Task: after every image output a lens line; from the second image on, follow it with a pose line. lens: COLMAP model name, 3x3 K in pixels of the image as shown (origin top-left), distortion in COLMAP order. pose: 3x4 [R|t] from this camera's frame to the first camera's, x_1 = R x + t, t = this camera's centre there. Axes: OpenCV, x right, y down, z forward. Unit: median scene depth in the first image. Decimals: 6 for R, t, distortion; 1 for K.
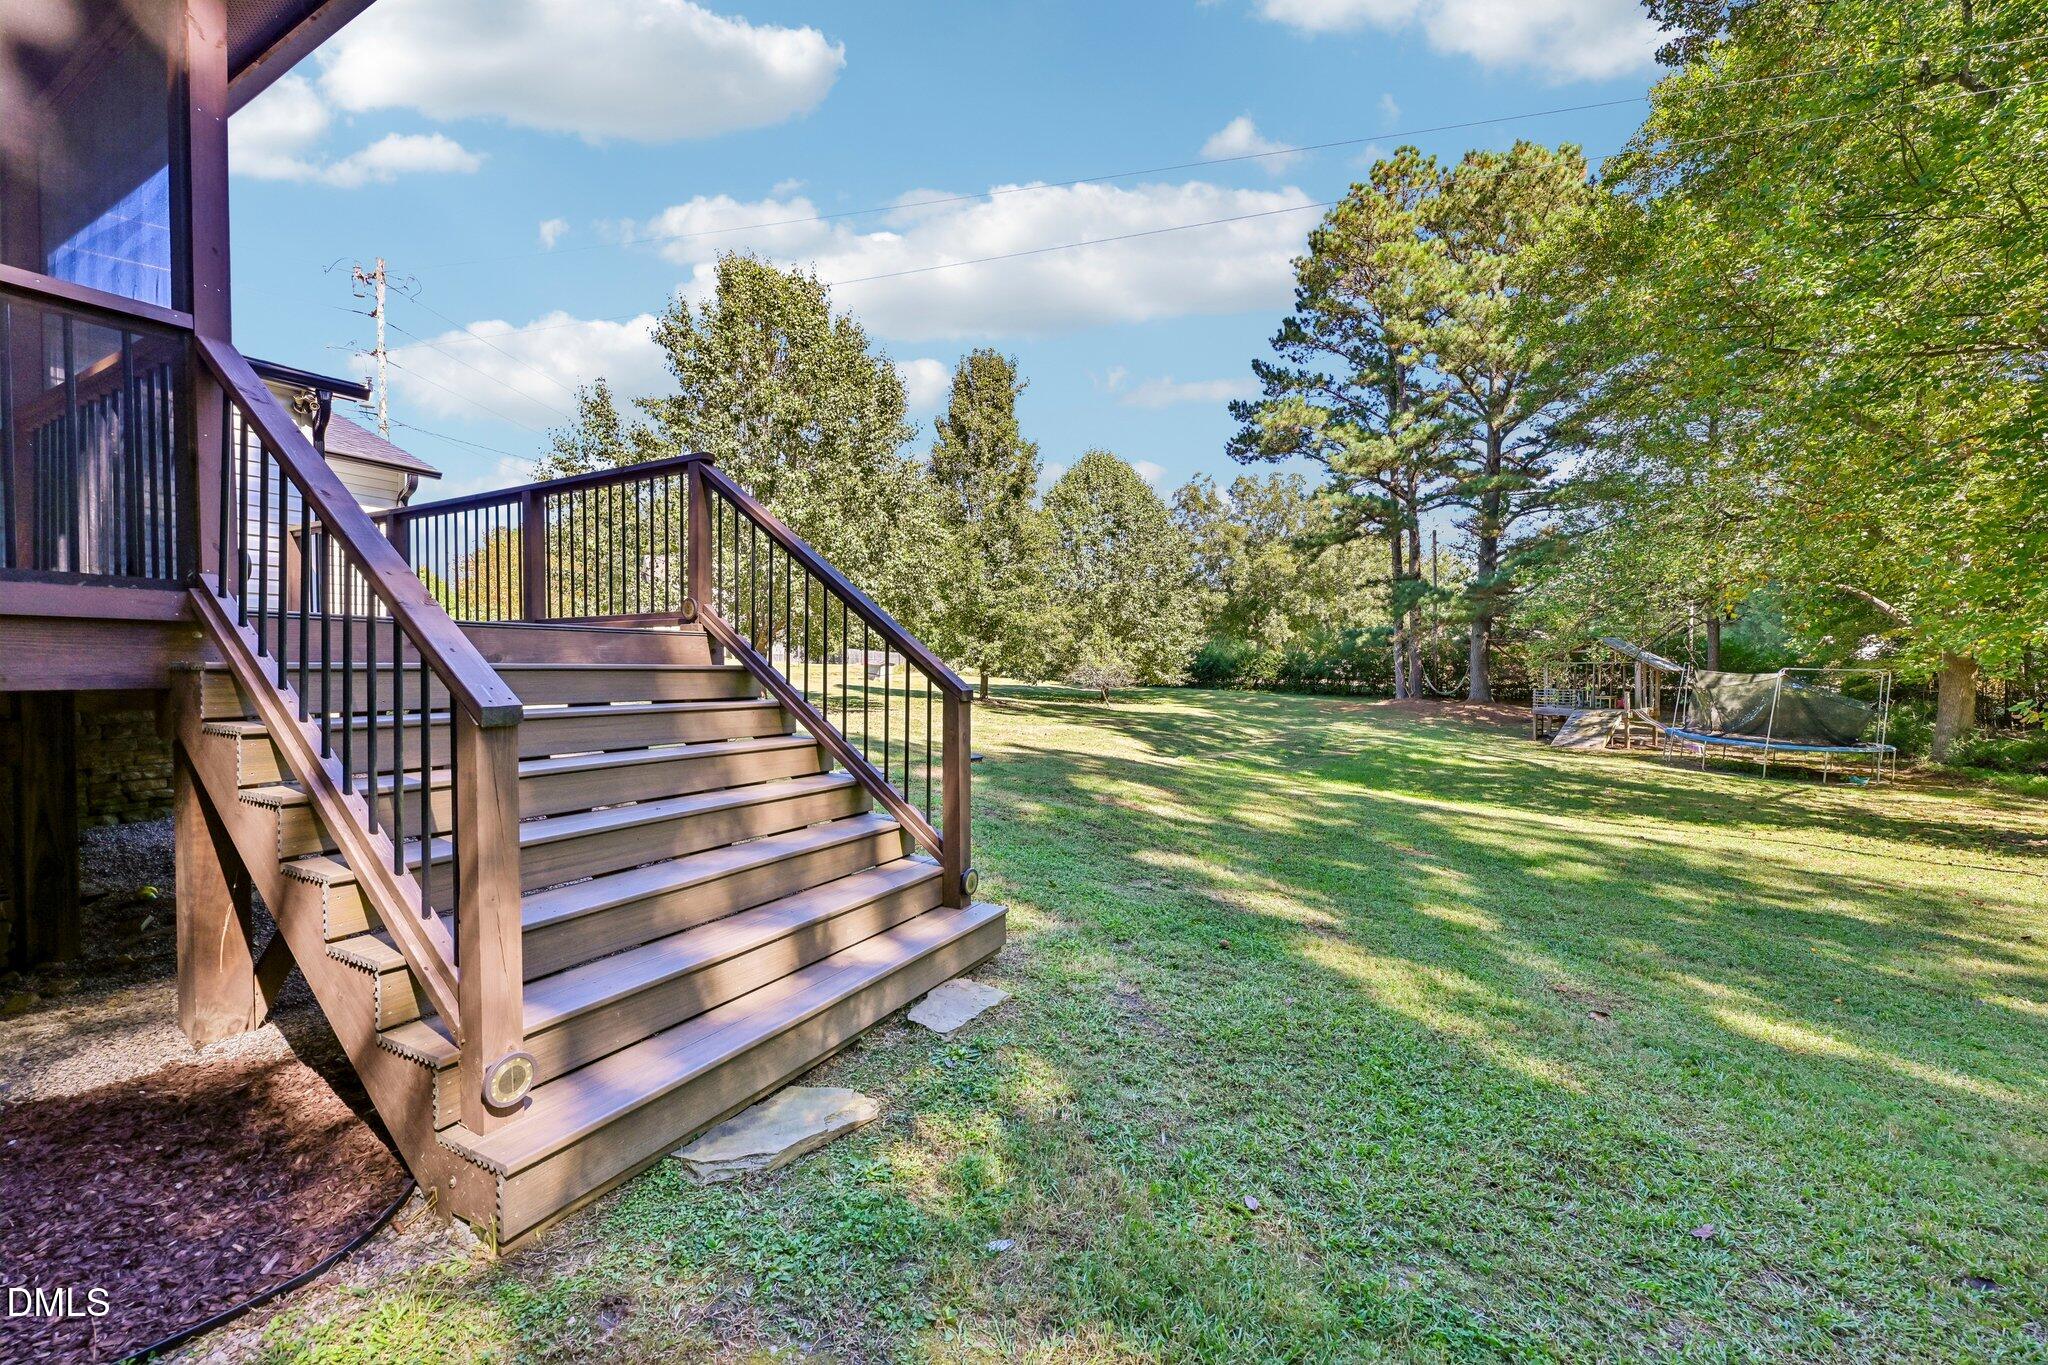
lens RADIAL K [[810.6, 0, 1020.8], [0, 810.6, 679.7], [0, 0, 1]] dist [-0.000565, -0.000181]
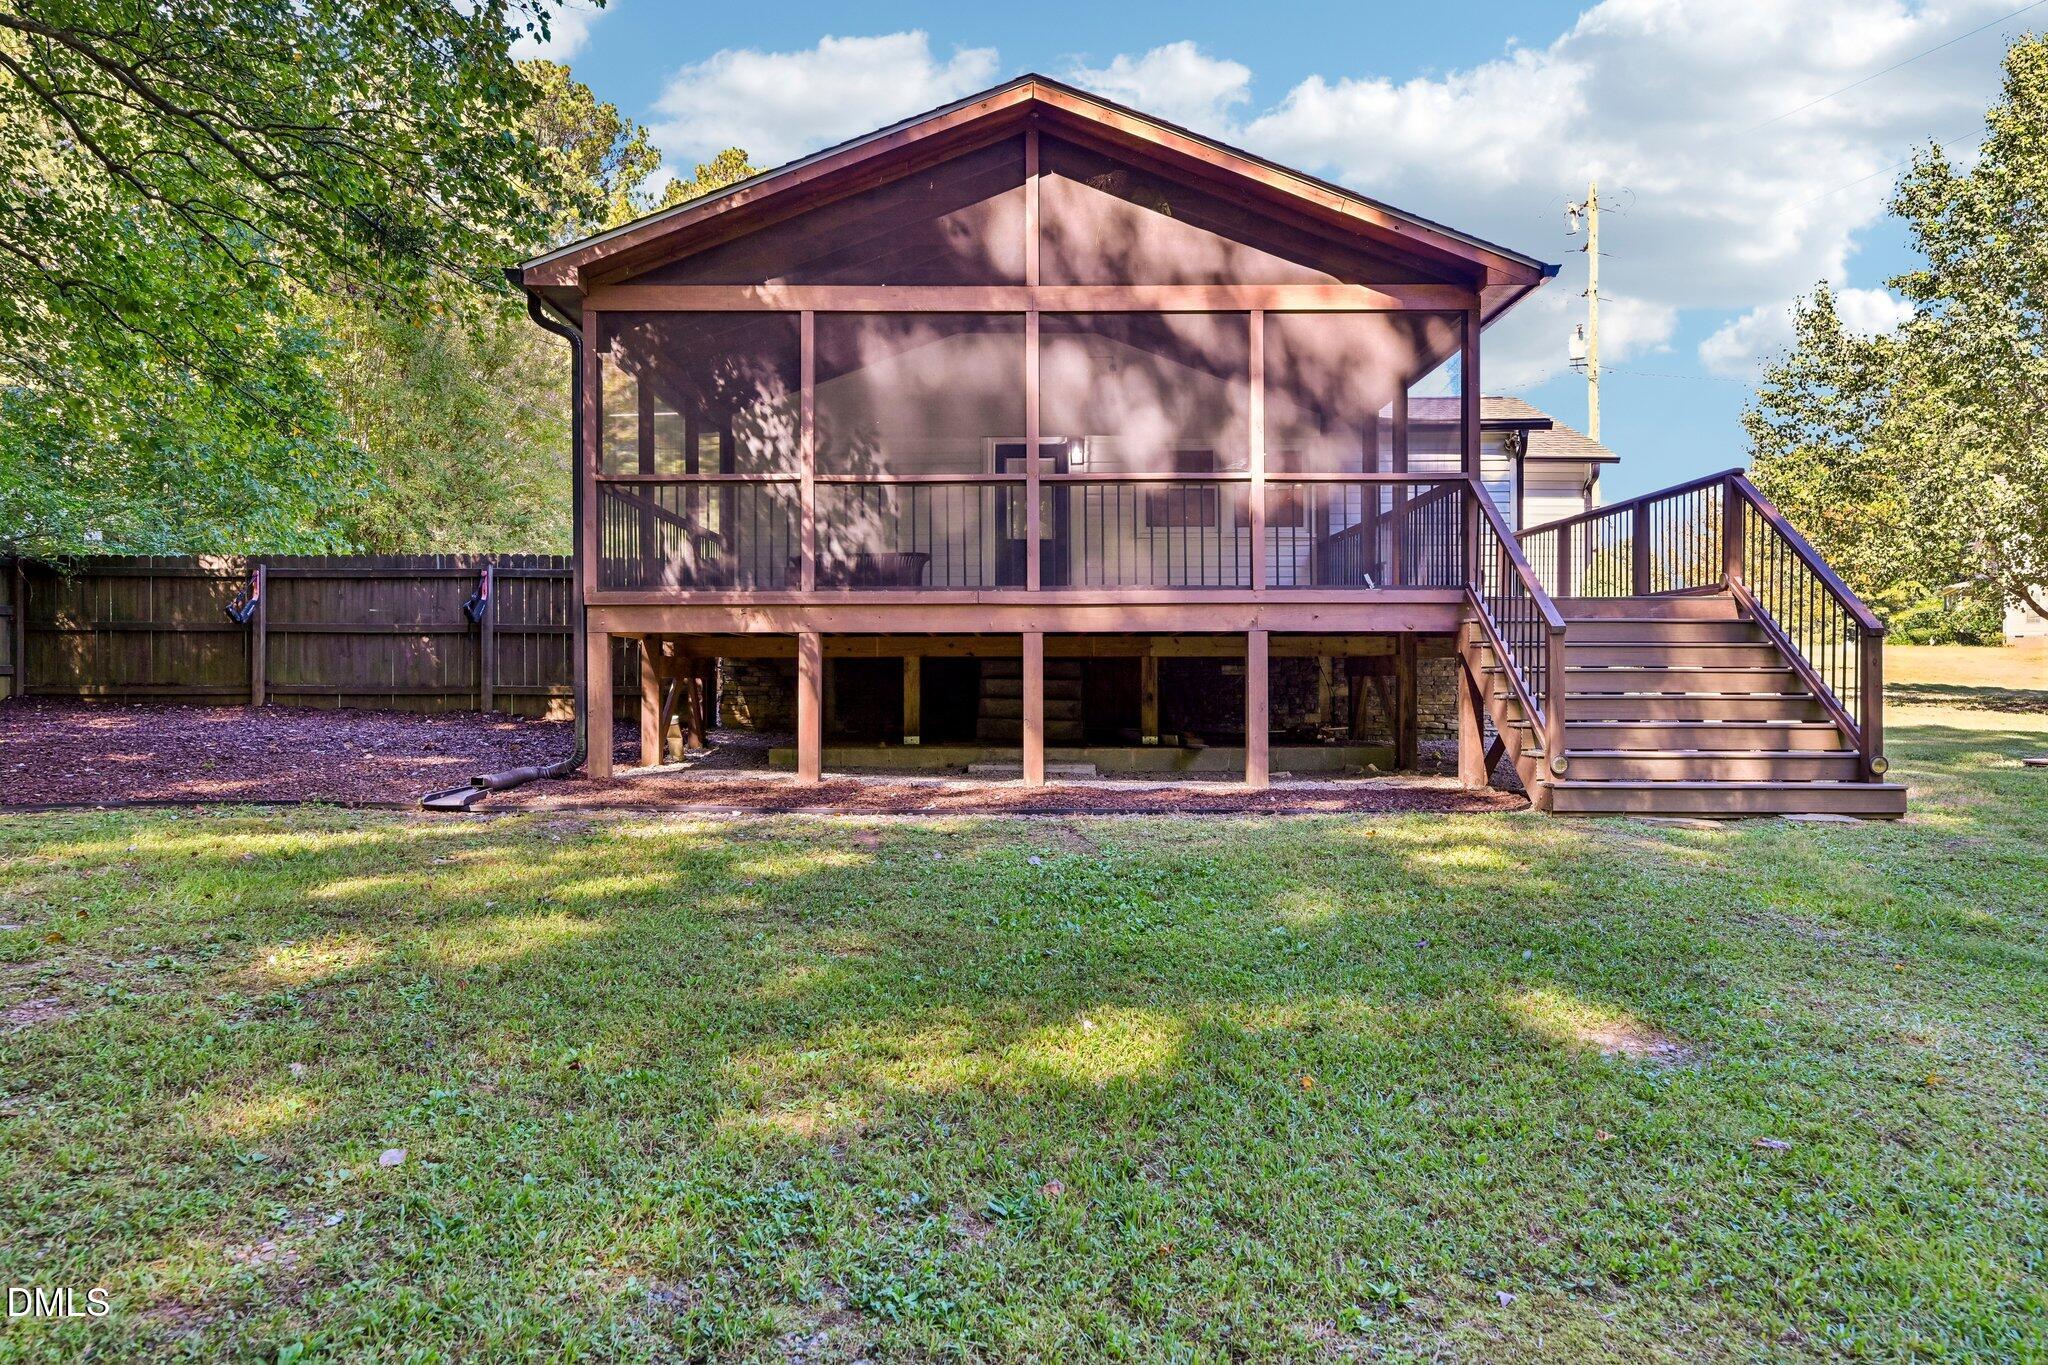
lens RADIAL K [[1392.9, 0, 1020.8], [0, 1392.9, 686.7], [0, 0, 1]] dist [0.002385, 0.000291]
pose [[0.480632, 0.007654, -0.876889, 1.122500], [-0.013939, 0.999902, 0.001088, 0.109314], [0.876811, 0.011700, 0.480692, -1.222772]]
